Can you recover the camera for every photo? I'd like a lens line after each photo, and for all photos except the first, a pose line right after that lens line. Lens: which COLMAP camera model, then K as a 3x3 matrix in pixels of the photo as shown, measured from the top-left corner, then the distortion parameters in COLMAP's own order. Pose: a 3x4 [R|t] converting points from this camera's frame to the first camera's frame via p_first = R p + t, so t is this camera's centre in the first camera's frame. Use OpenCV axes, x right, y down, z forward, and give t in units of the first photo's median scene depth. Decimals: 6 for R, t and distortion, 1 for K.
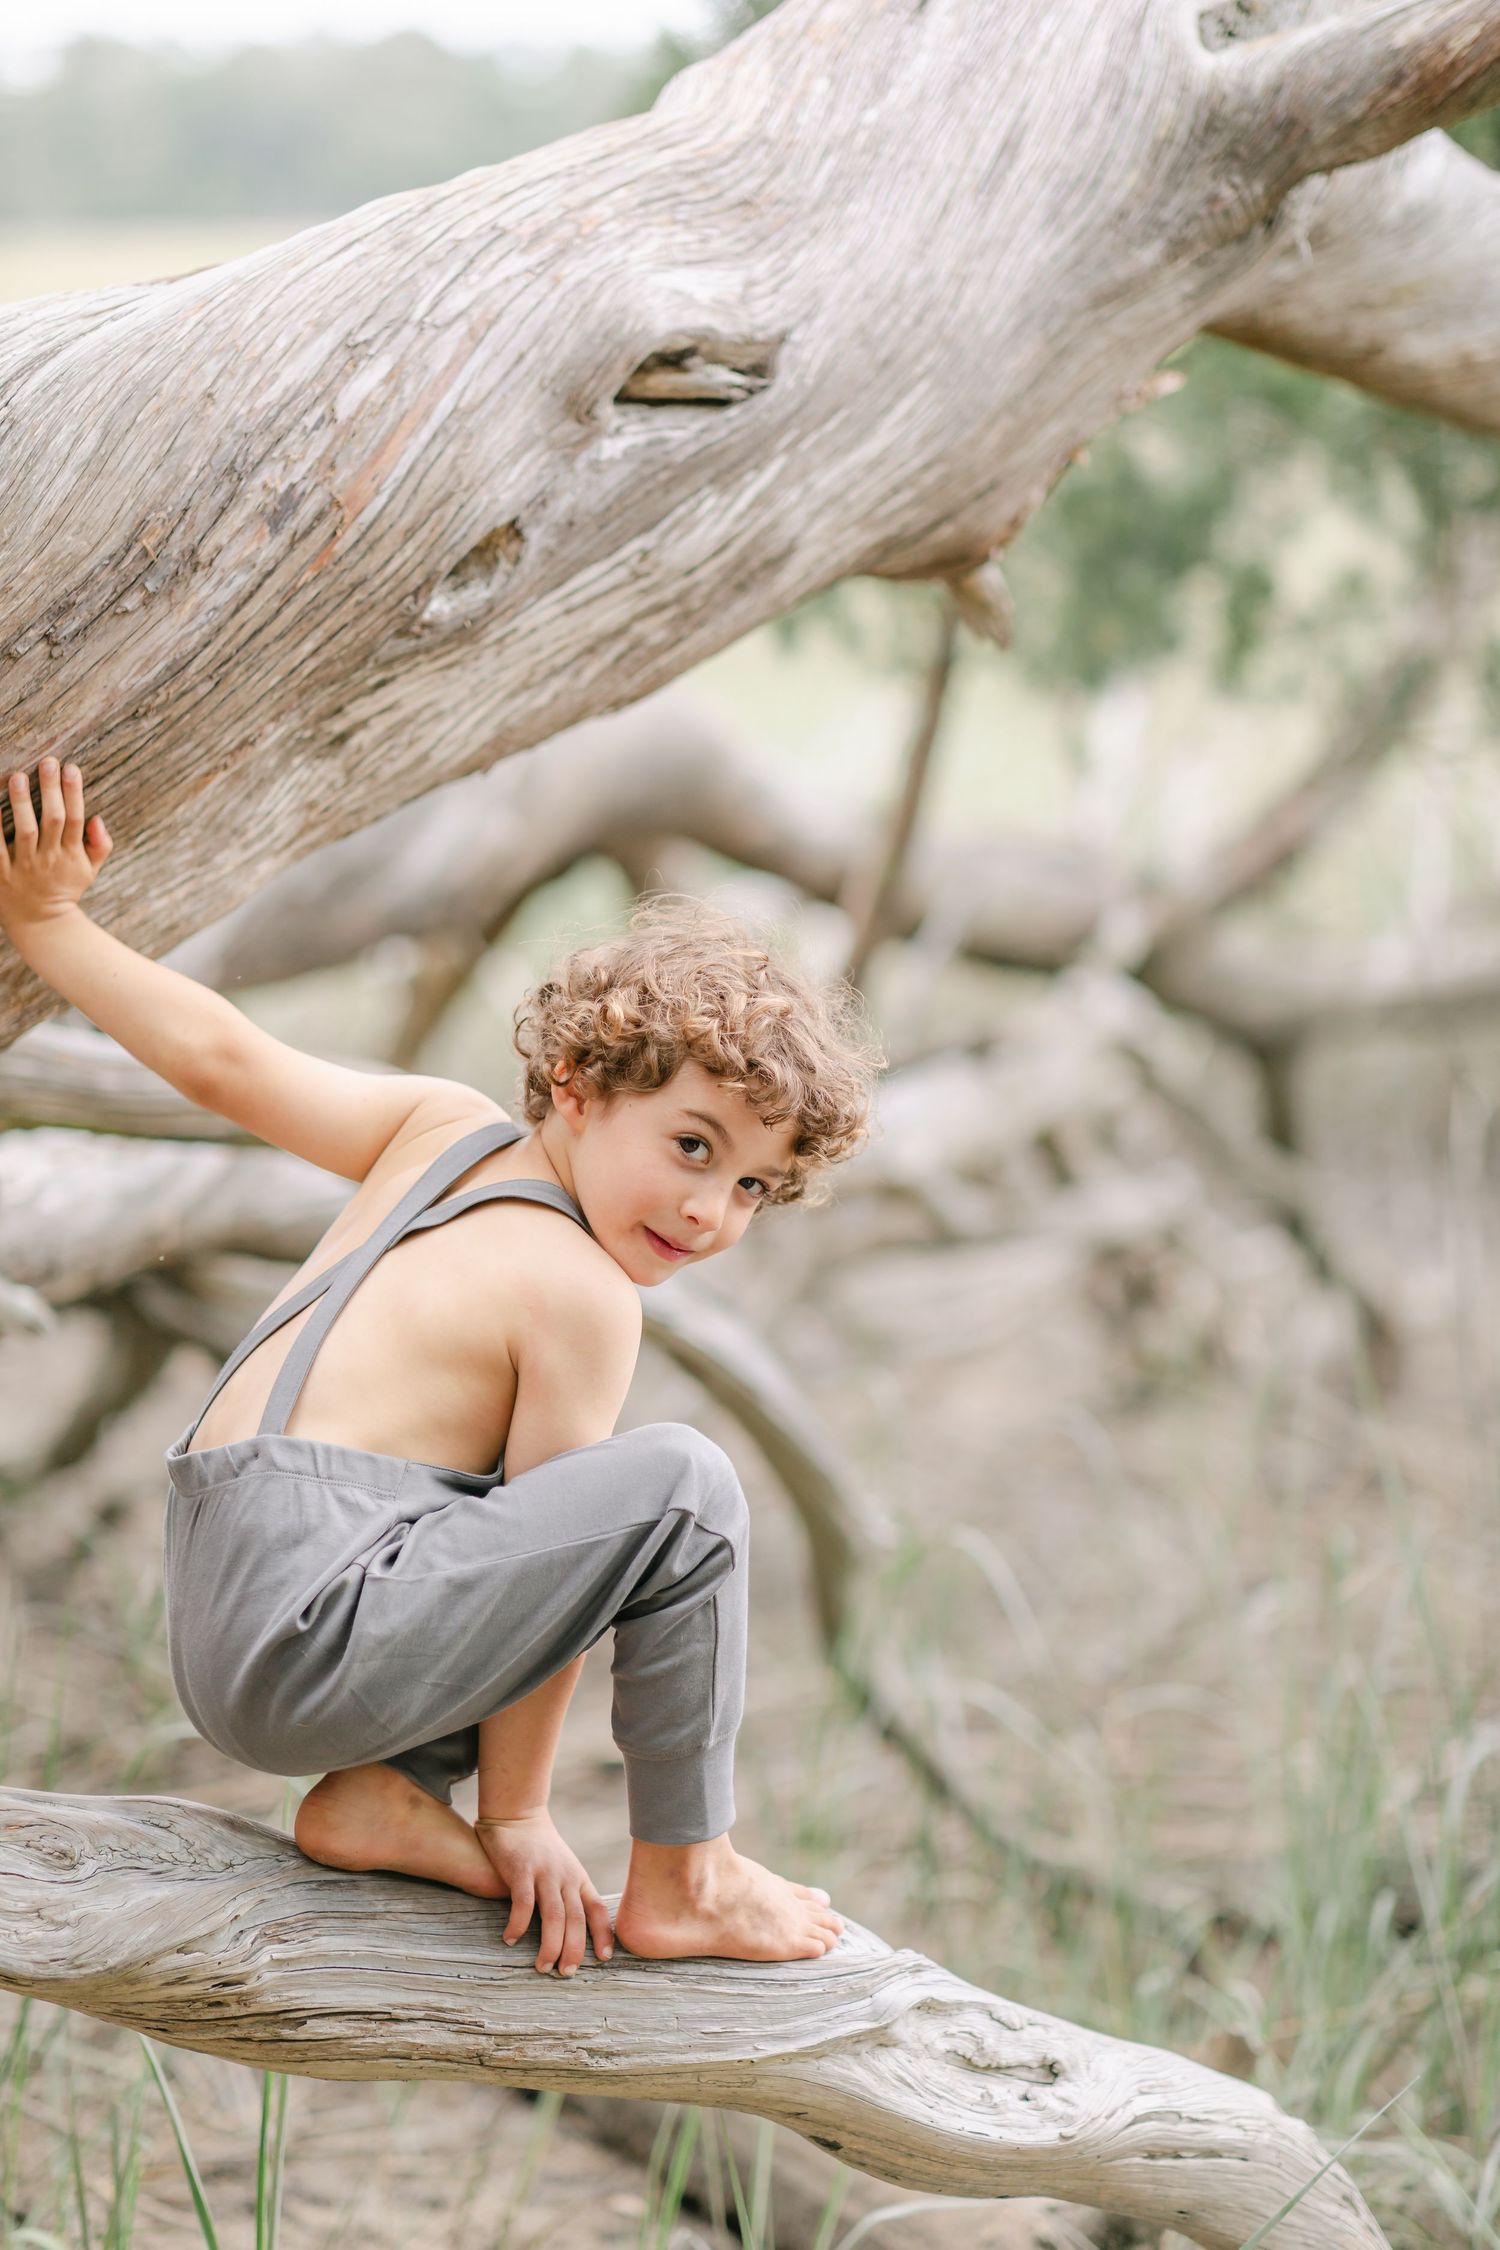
lens RADIAL K [[5408.5, 0, 751.0], [0, 5408.5, 1127.7], [0, 0, 1]] dist [0.035238, 0.000000]
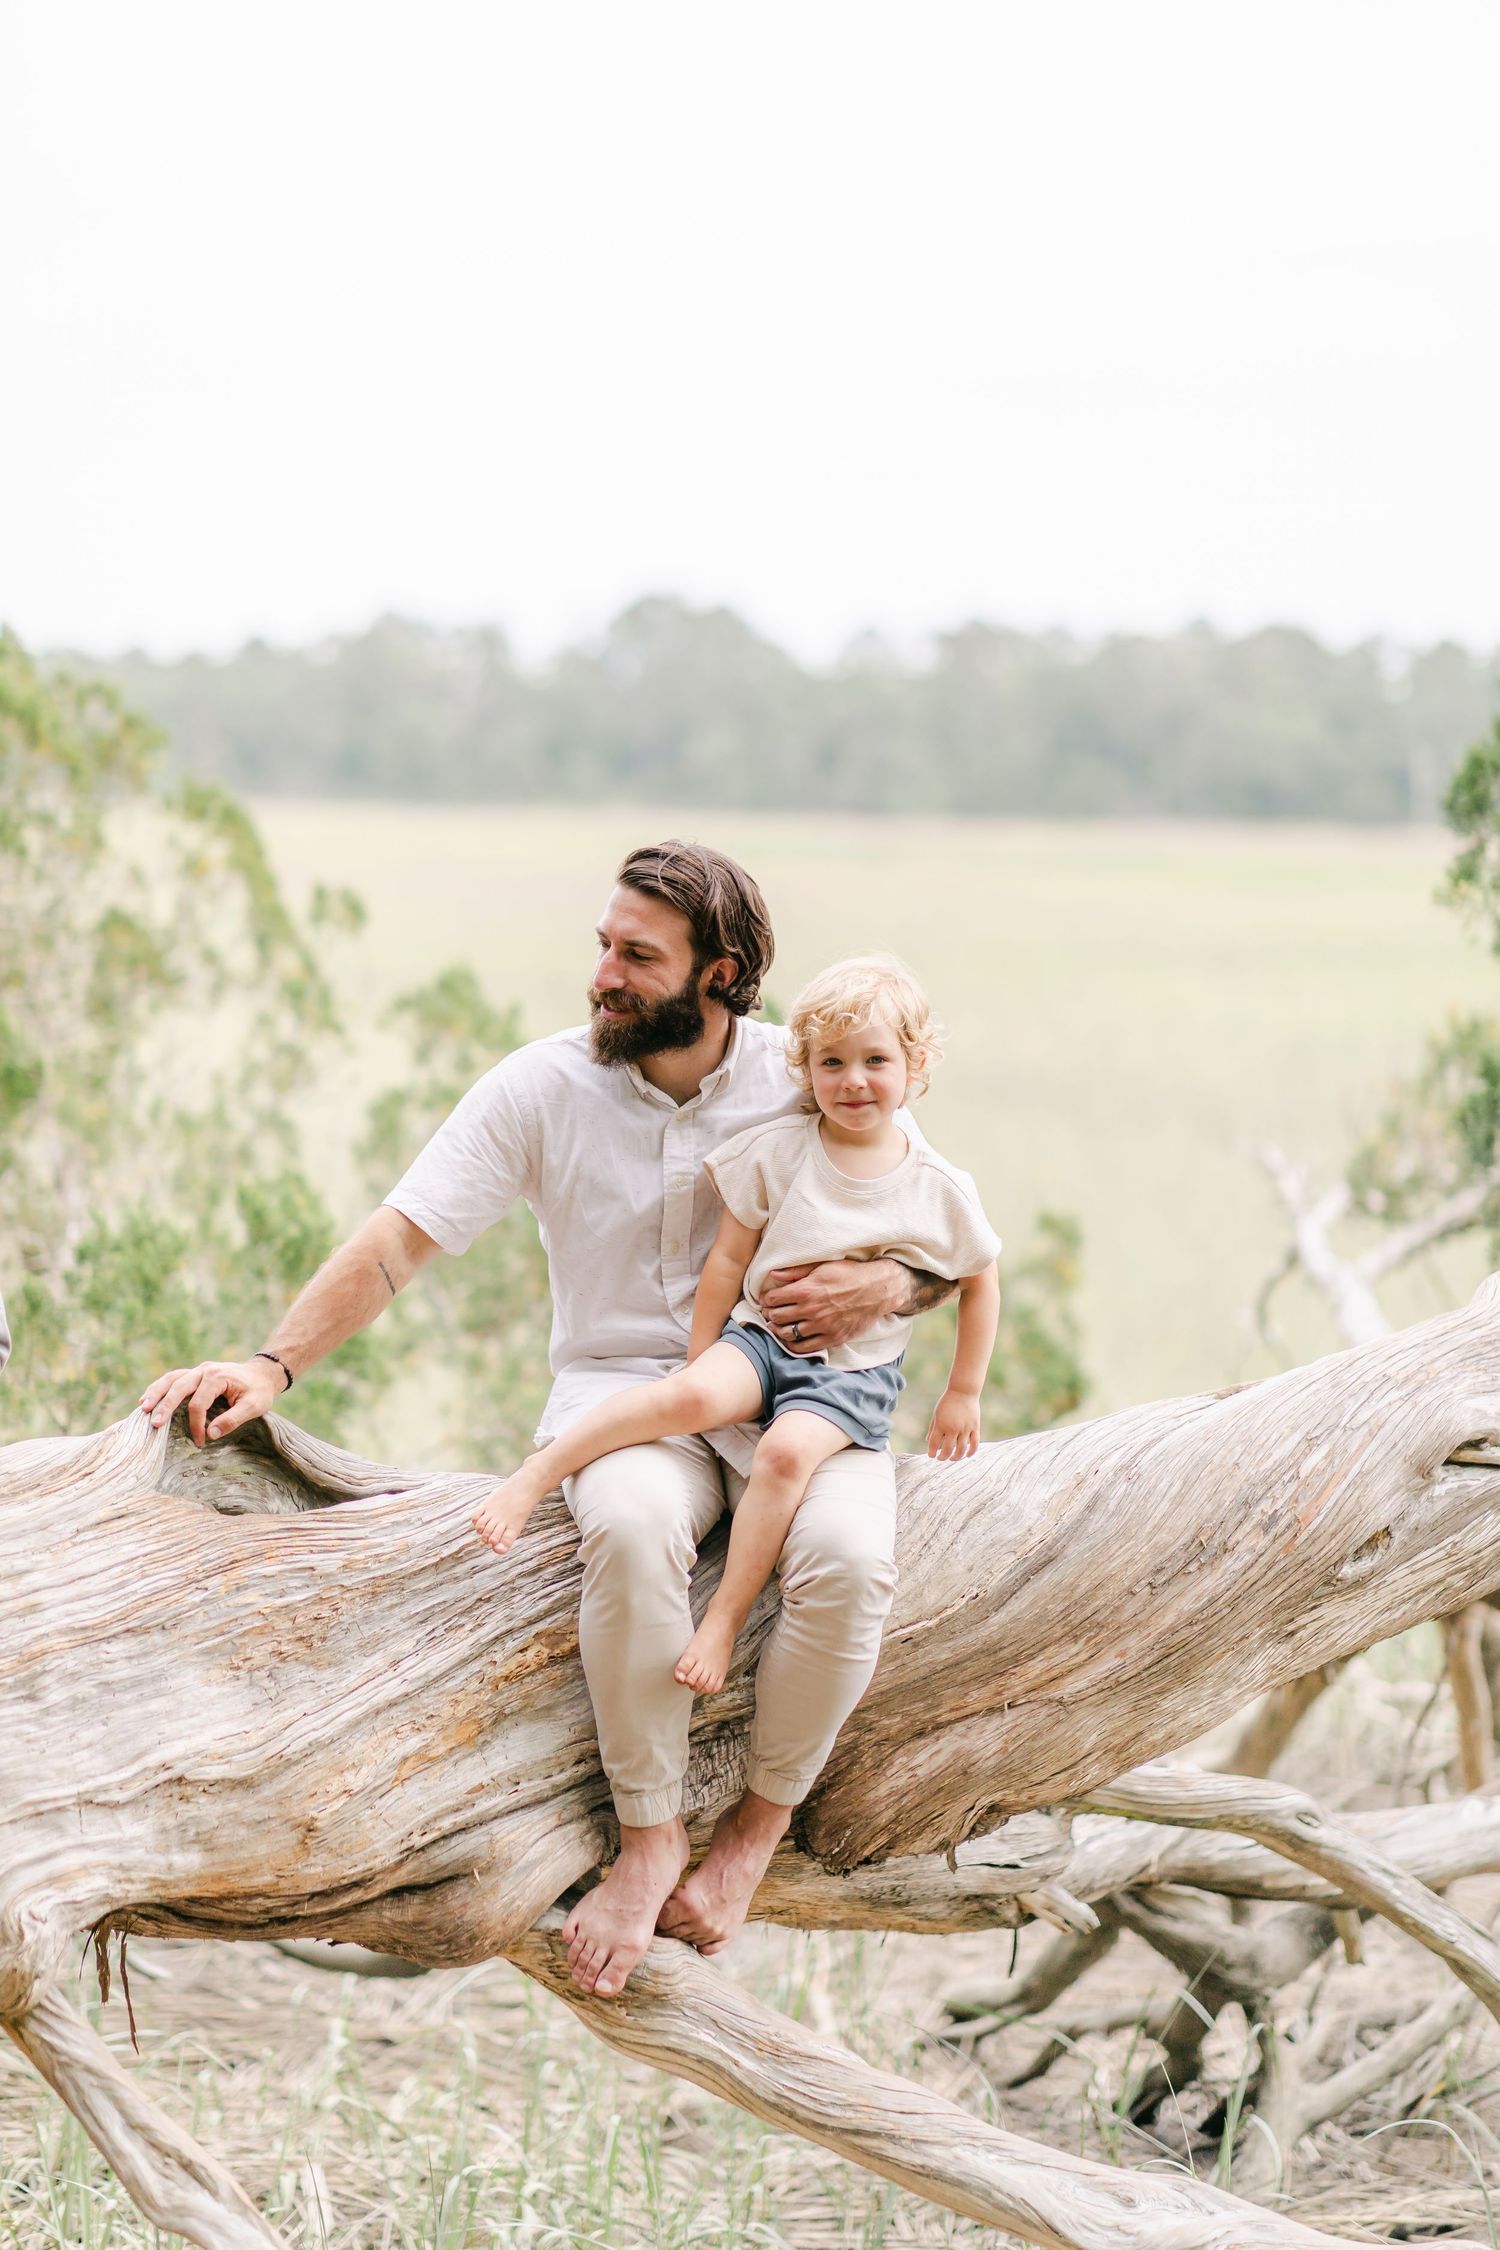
lens RADIAL K [[5408.5, 0, 757.6], [0, 5408.5, 1116.5], [0, 0, 1]] dist [0.035238, 0.000000]
pose [[0.987199, 0.044904, -0.153039, 0.023908], [-0.060722, 0.993102, -0.100304, -0.050748], [0.147479, 0.108313, 0.983117, -0.965981]]
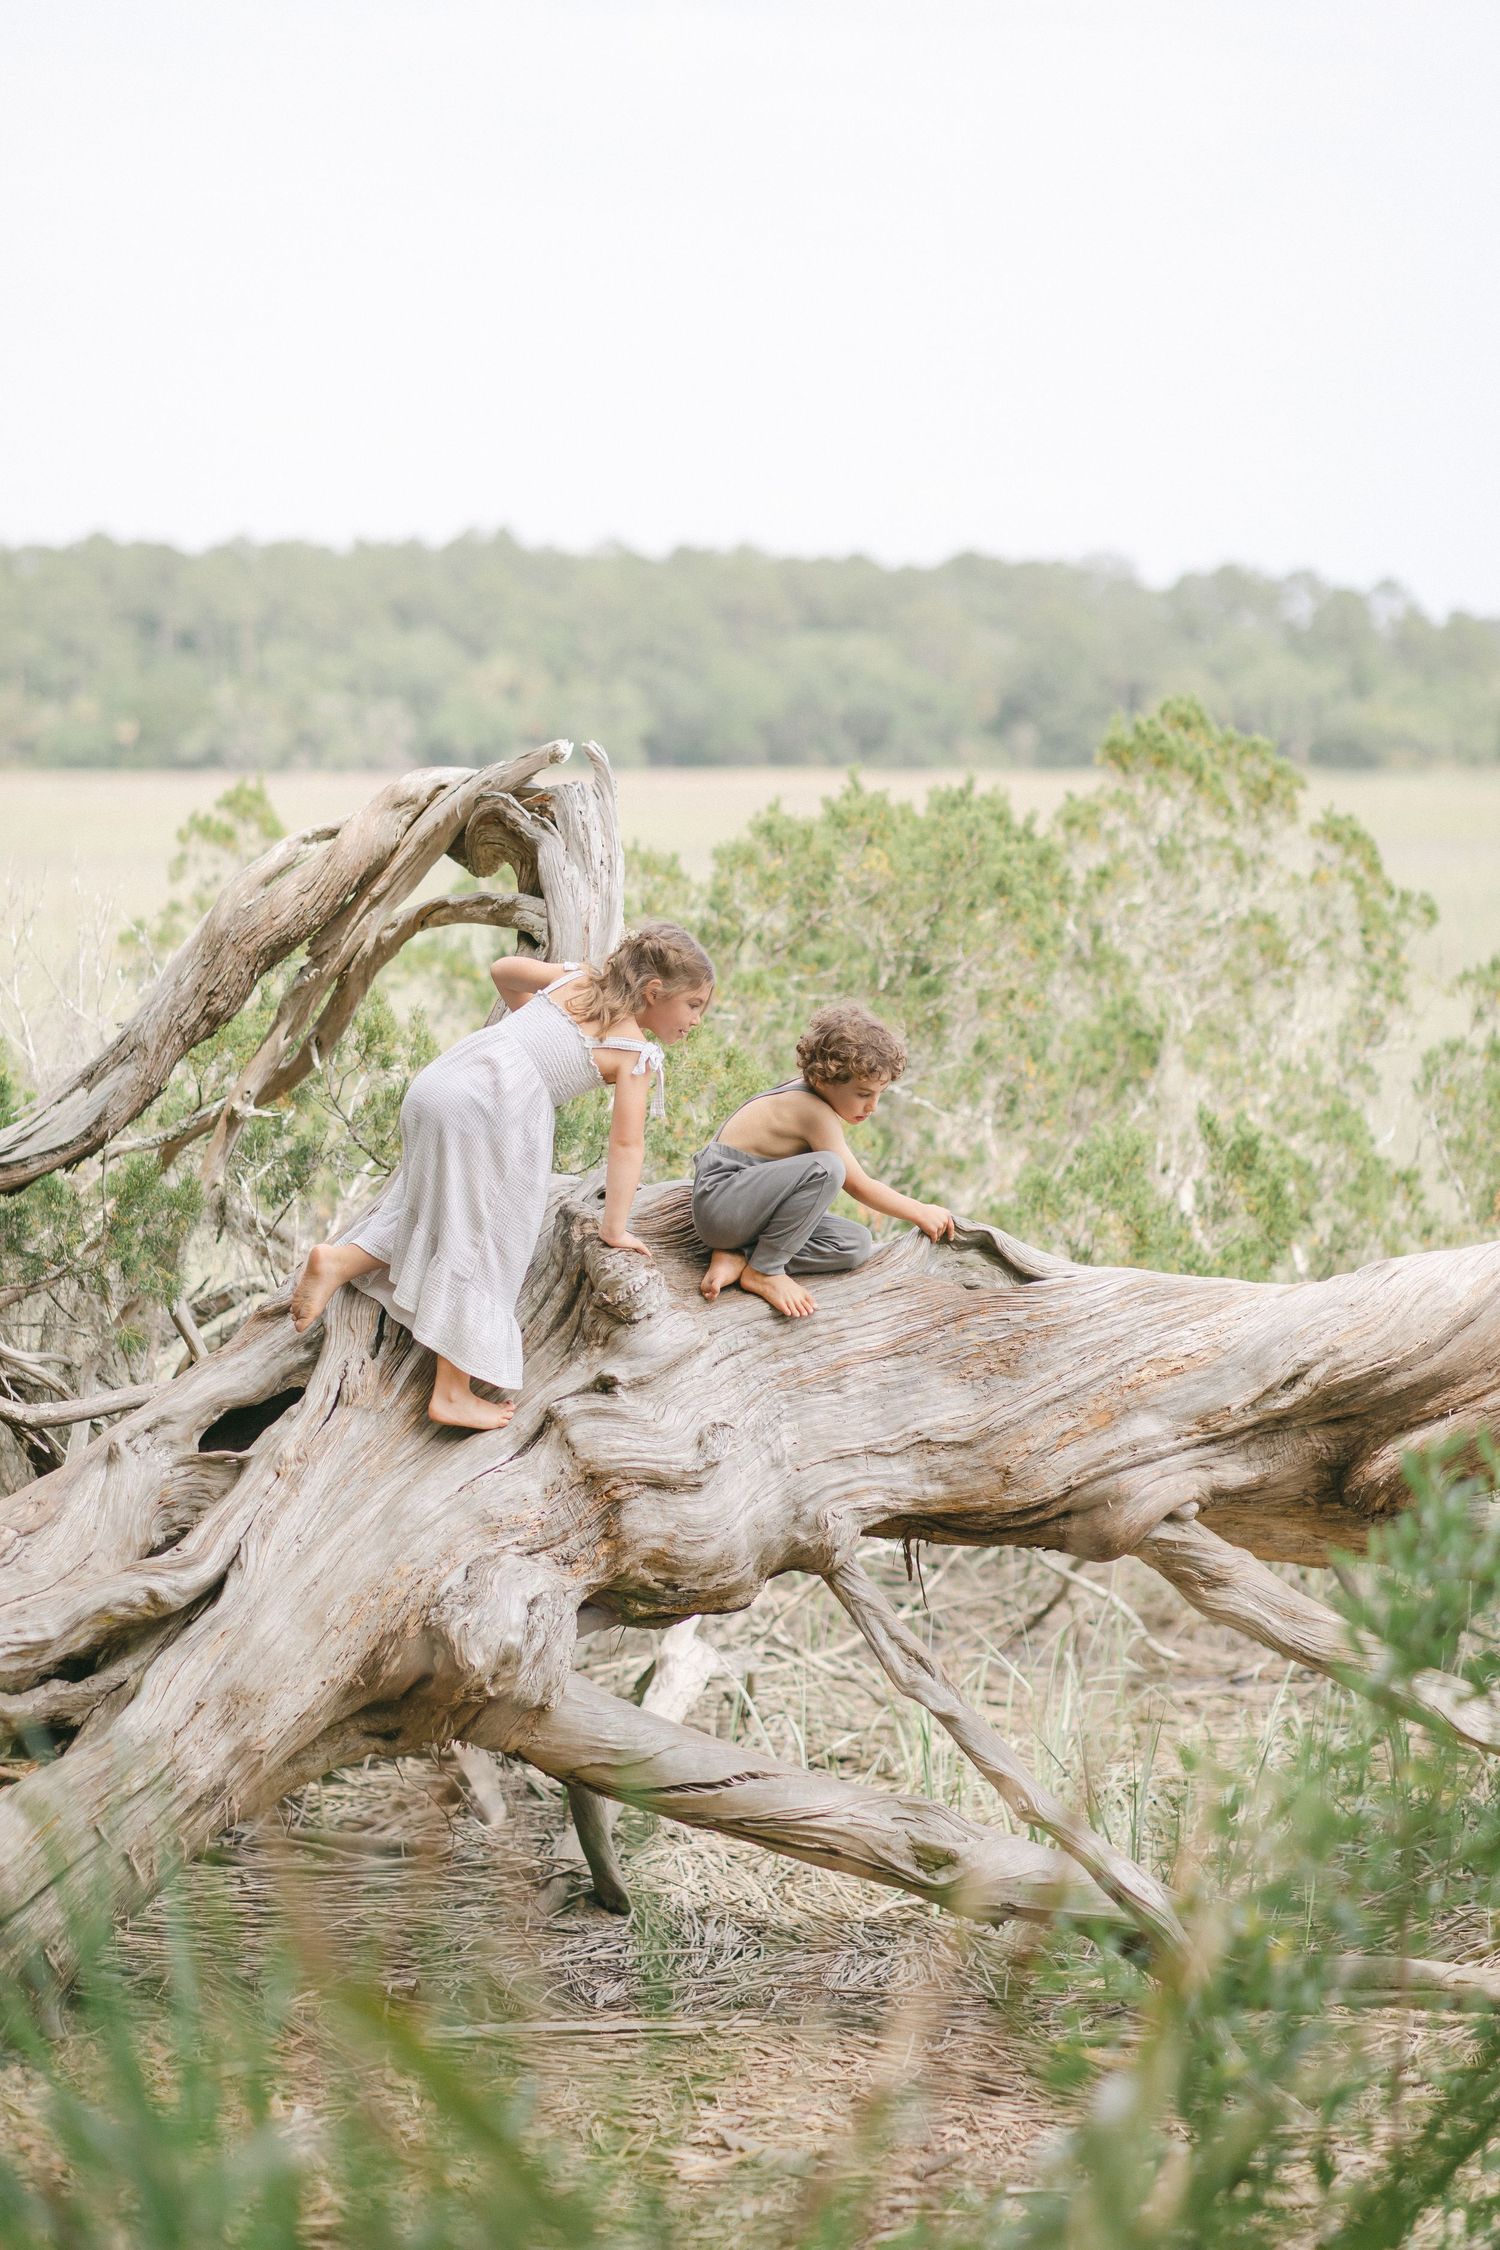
lens RADIAL K [[5408.5, 0, 750.5], [0, 5408.5, 1125.7], [0, 0, 1]] dist [0.035238, 0.000000]
pose [[0.885179, 0.037602, -0.463729, 0.911236], [-0.079124, 0.994375, -0.070404, 0.046842], [0.458474, 0.099013, 0.883175, -1.994624]]
